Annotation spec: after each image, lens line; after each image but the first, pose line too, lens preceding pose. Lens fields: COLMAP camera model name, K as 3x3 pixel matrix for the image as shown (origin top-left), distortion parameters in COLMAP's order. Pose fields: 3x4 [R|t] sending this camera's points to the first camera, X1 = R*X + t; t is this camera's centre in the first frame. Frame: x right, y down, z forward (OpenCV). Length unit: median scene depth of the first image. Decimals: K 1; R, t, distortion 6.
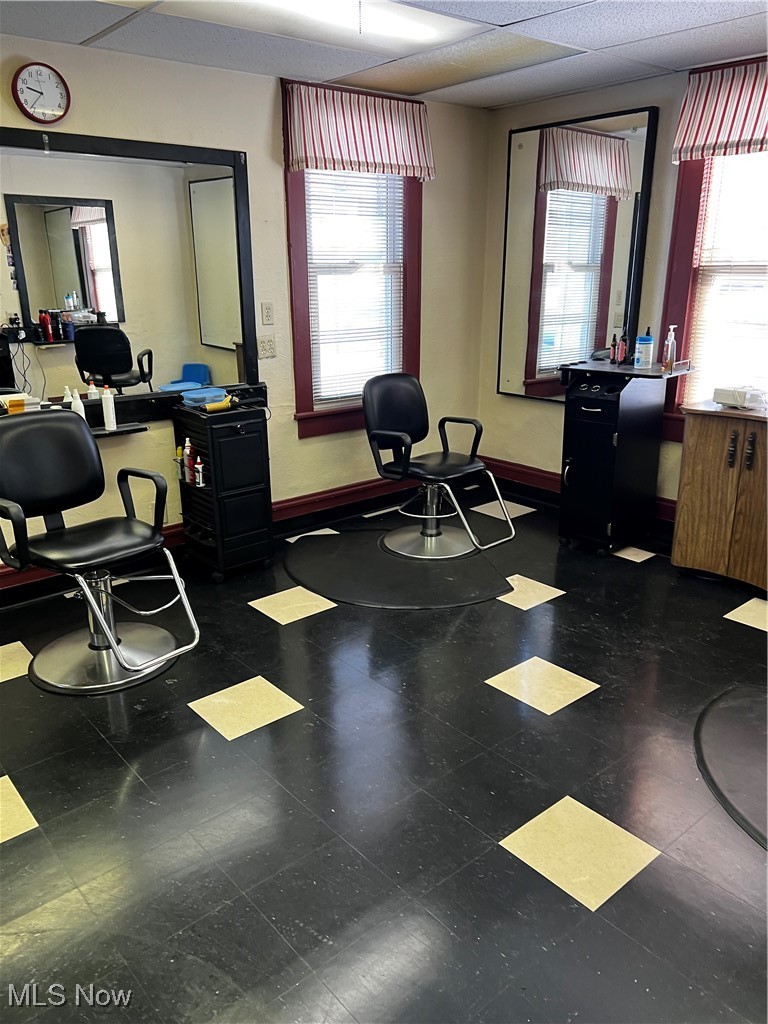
lens RADIAL K [[765.0, 0, 384.0], [0, 765.0, 512.0], [0, 0, 1]] dist [0.008746, 0.003387]
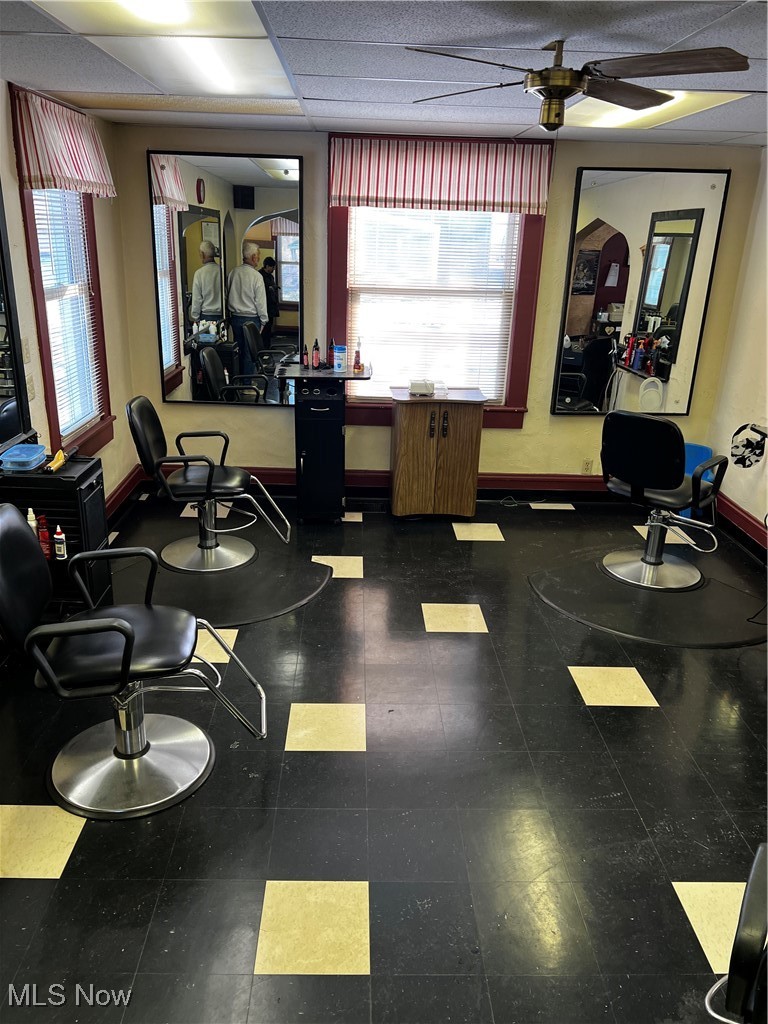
lens RADIAL K [[764.6, 0, 384.0], [0, 764.6, 512.0], [0, 0, 1]] dist [-0.001634, -0.000501]
pose [[0.620948, -0.236959, 0.747178, -0.654807], [0.199449, 0.969602, 0.141745, -0.136039], [-0.758053, 0.061008, 0.649333, 0.154796]]
